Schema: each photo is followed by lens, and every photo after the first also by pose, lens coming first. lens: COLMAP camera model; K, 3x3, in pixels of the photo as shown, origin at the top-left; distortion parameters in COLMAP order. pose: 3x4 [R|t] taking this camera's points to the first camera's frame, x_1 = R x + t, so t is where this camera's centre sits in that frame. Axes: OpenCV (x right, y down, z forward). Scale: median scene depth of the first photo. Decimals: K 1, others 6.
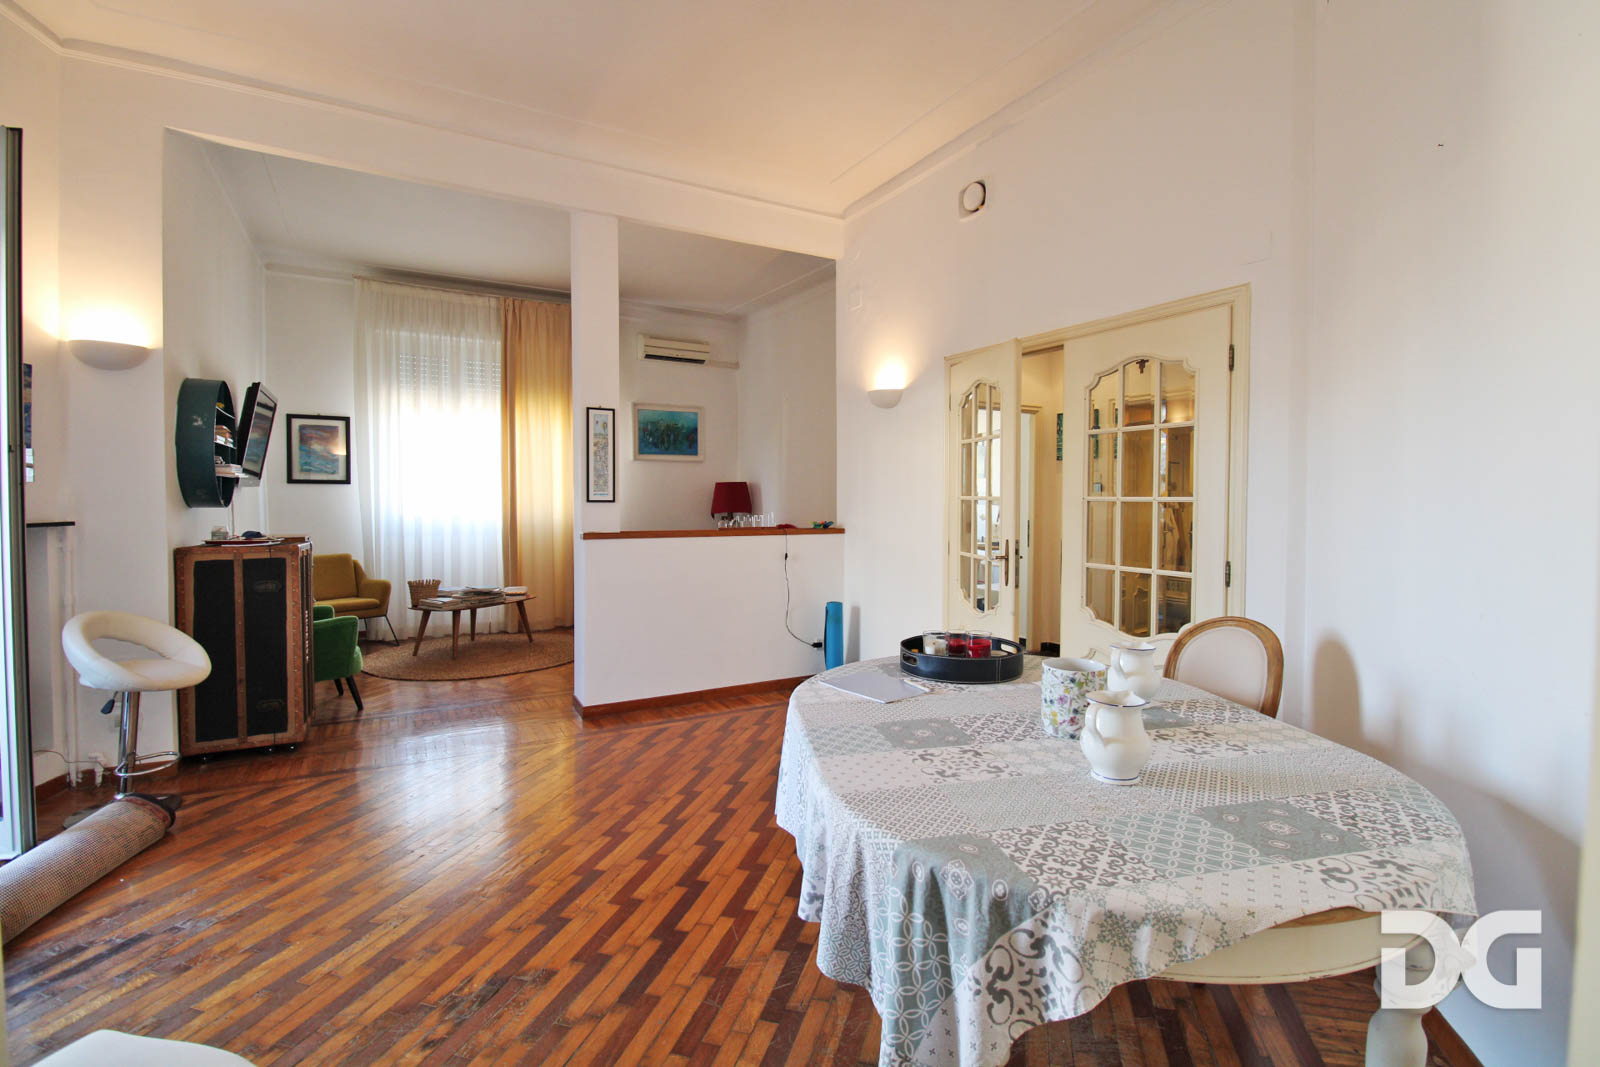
lens RADIAL K [[733.2, 0, 821.0], [0, 733.2, 526.2], [0, 0, 1]] dist [0.002149, -0.013406]
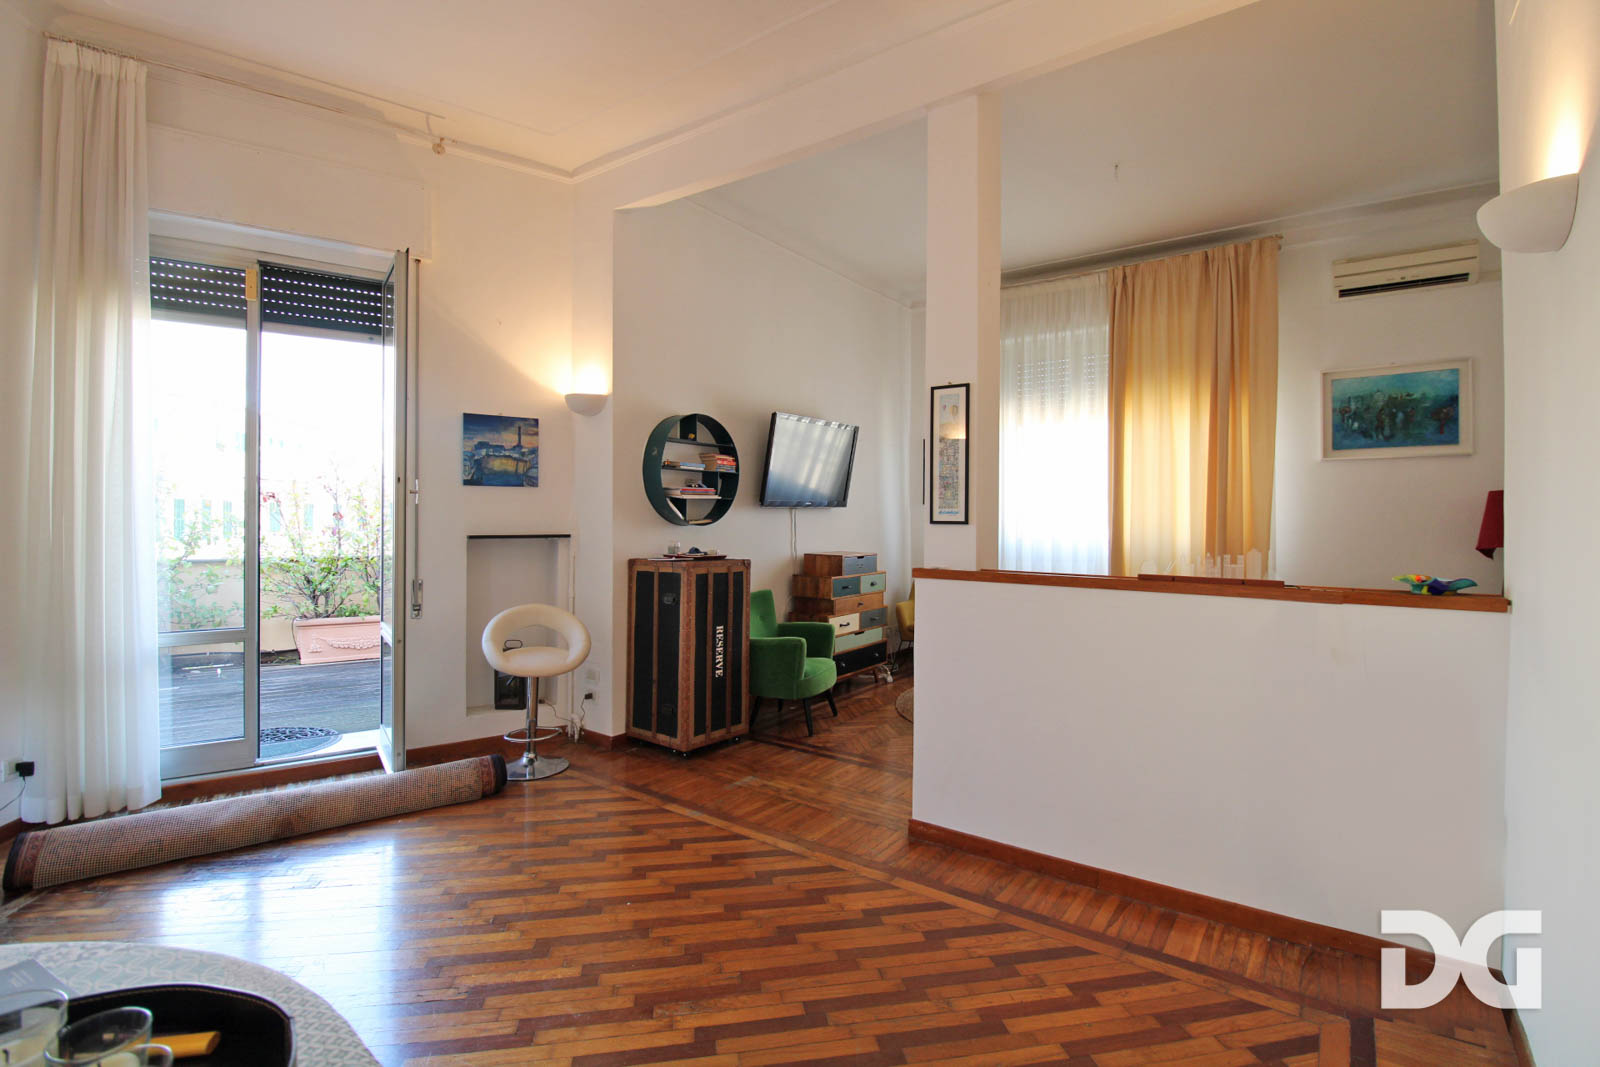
lens RADIAL K [[733.2, 0, 821.0], [0, 733.2, 526.2], [0, 0, 1]] dist [0.002149, -0.013406]
pose [[0.412323, 0.011188, -0.910969, 0.180663], [-0.037901, 0.999270, -0.004882, -0.015787], [0.910249, 0.036539, 0.412446, 0.417003]]
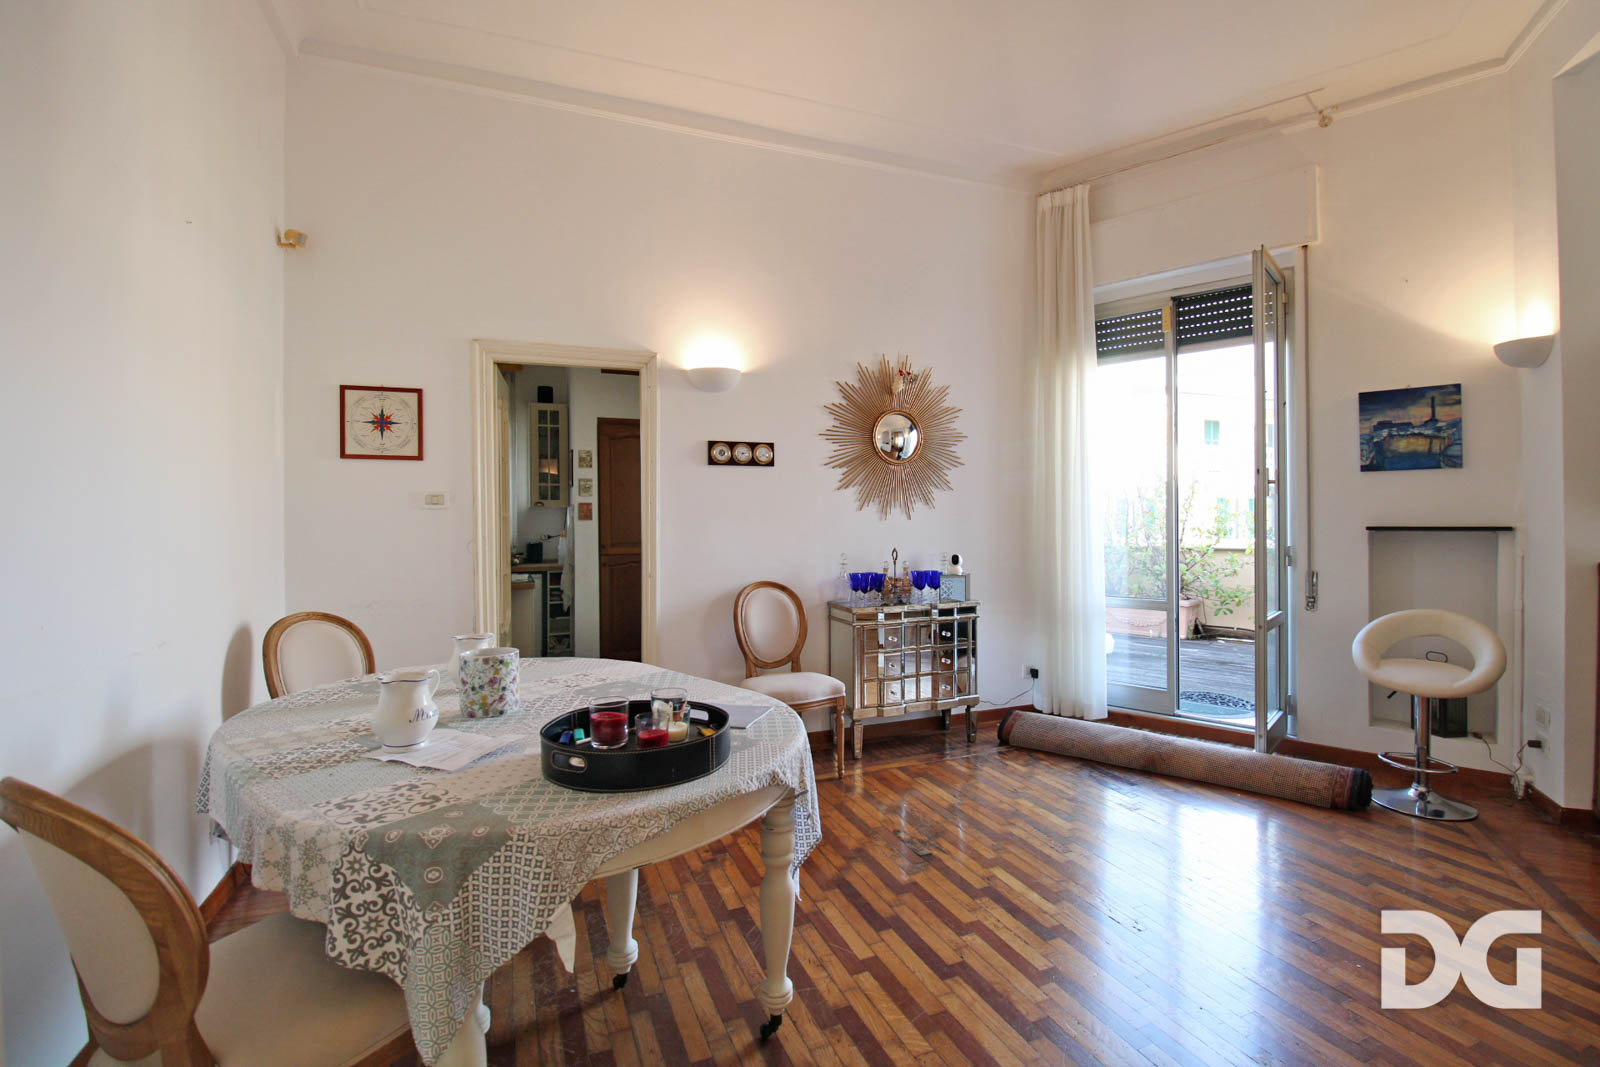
lens RADIAL K [[733.2, 0, 821.0], [0, 733.2, 526.2], [0, 0, 1]] dist [0.002149, -0.013406]
pose [[-0.788872, 0.014887, -0.614377, 0.168762], [-0.014253, 0.998994, 0.042508, -0.017873], [0.614392, 0.042290, -0.787867, 0.584898]]
